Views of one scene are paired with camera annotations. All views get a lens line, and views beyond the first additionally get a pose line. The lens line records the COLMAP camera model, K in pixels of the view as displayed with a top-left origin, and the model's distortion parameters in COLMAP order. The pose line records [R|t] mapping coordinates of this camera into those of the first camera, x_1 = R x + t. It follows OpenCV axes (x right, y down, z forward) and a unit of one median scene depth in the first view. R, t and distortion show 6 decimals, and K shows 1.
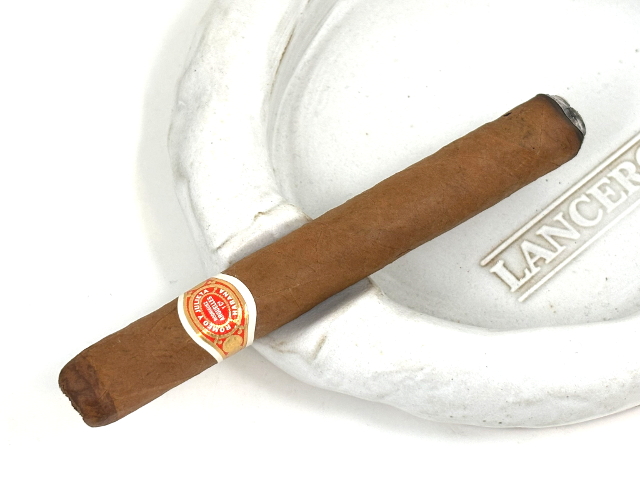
lens RADIAL K [[1472.1, 0, 320.0], [0, 1472.1, 240.0], [0, 0, 1]] dist [0.241181, -0.716489]
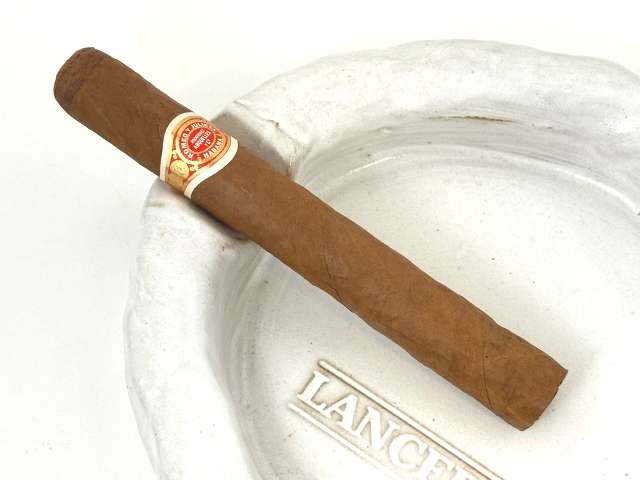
lens RADIAL K [[1443.9, 0, 320.0], [0, 1443.9, 240.0], [0, 0, 1]] dist [0.202526, -0.131278]
pose [[0.237299, 0.871449, -0.429262, 0.446457], [-0.872477, 0.385498, 0.300292, -0.299729], [0.427168, 0.303262, 0.851798, 0.156879]]
